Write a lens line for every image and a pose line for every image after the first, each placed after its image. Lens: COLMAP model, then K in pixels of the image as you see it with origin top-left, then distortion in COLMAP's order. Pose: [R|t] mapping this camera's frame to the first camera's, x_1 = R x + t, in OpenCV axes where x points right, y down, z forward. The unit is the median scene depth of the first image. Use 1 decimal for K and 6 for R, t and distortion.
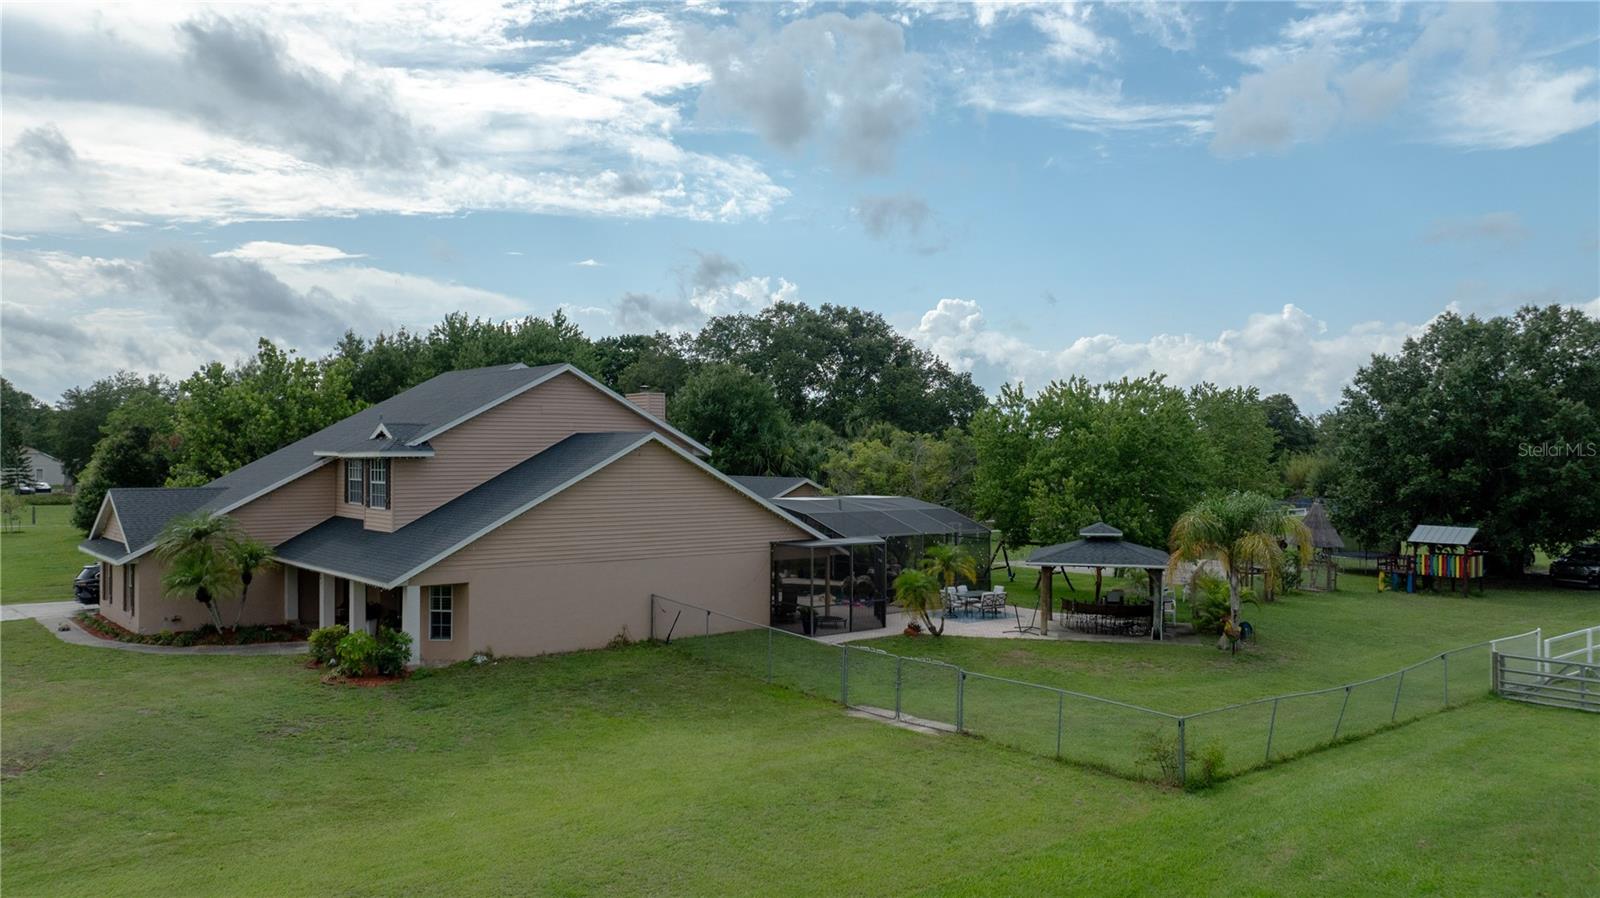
lens RADIAL K [[1131.4, 0, 800.0], [0, 1131.4, 449.0], [0, 0, 1]] dist [-0.001095, -0.001328]
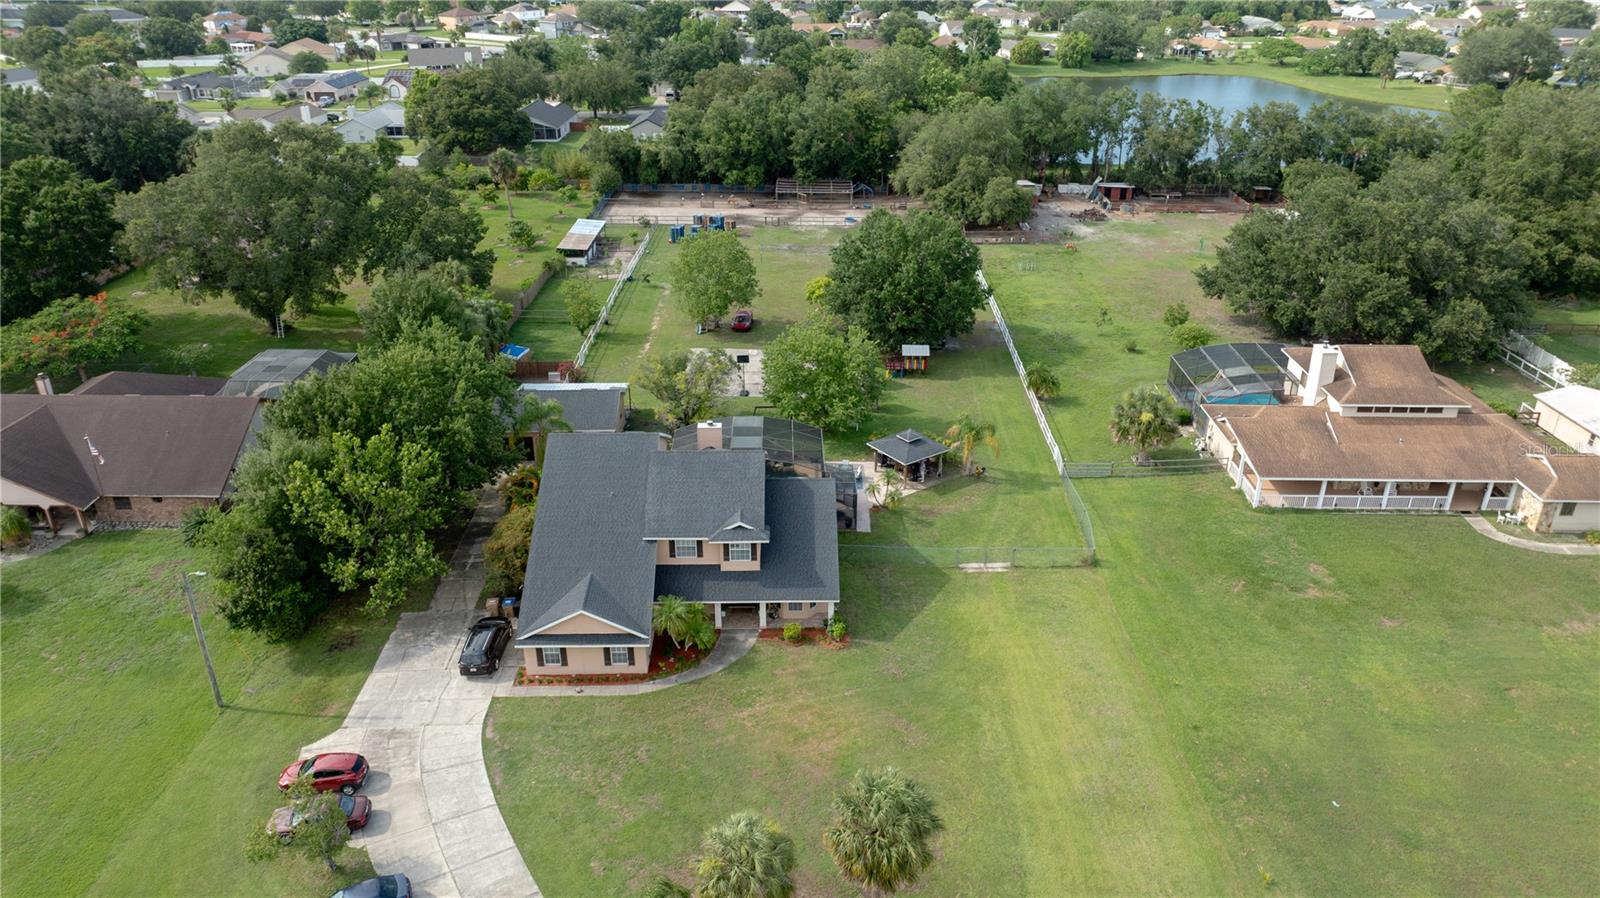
lens RADIAL K [[1131.4, 0, 800.0], [0, 1131.4, 449.0], [0, 0, 1]] dist [-0.001095, -0.001328]
pose [[0.629099, -0.329104, 0.704220, -1.860999], [-0.028093, 0.895734, 0.443701, -1.121848], [-0.776818, -0.298915, 0.554260, -0.108274]]
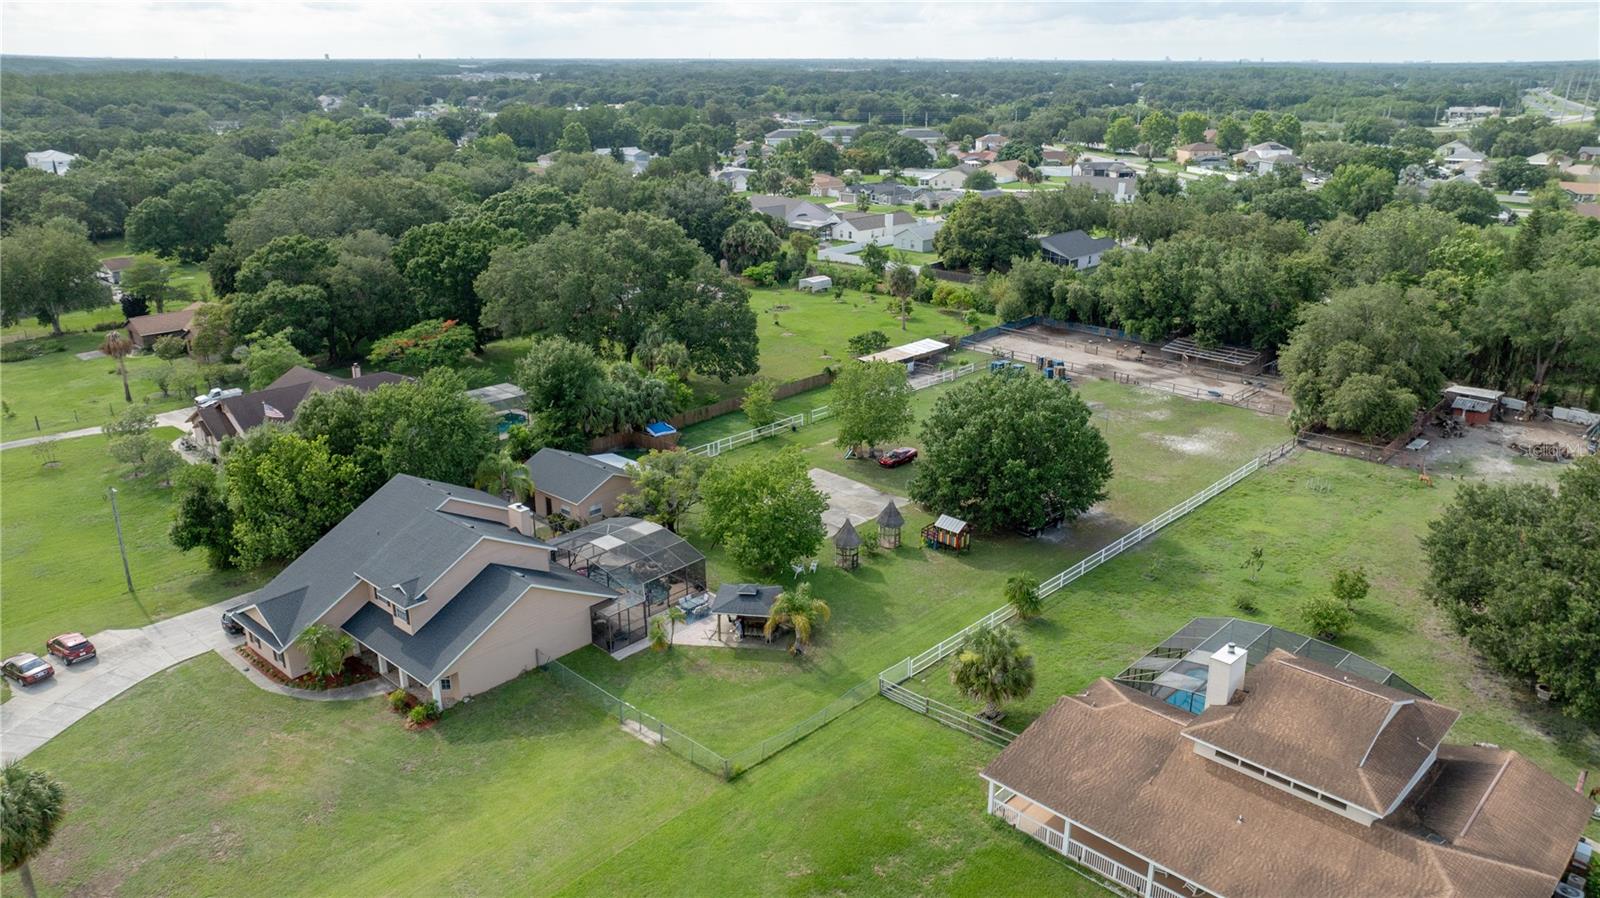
lens RADIAL K [[1131.4, 0, 800.0], [0, 1131.4, 449.0], [0, 0, 1]] dist [-0.001095, -0.001328]
pose [[0.990908, -0.041902, 0.127846, 0.125917], [-0.007005, 0.932904, 0.360056, -1.155986], [-0.134355, -0.357678, 0.924129, -1.084051]]
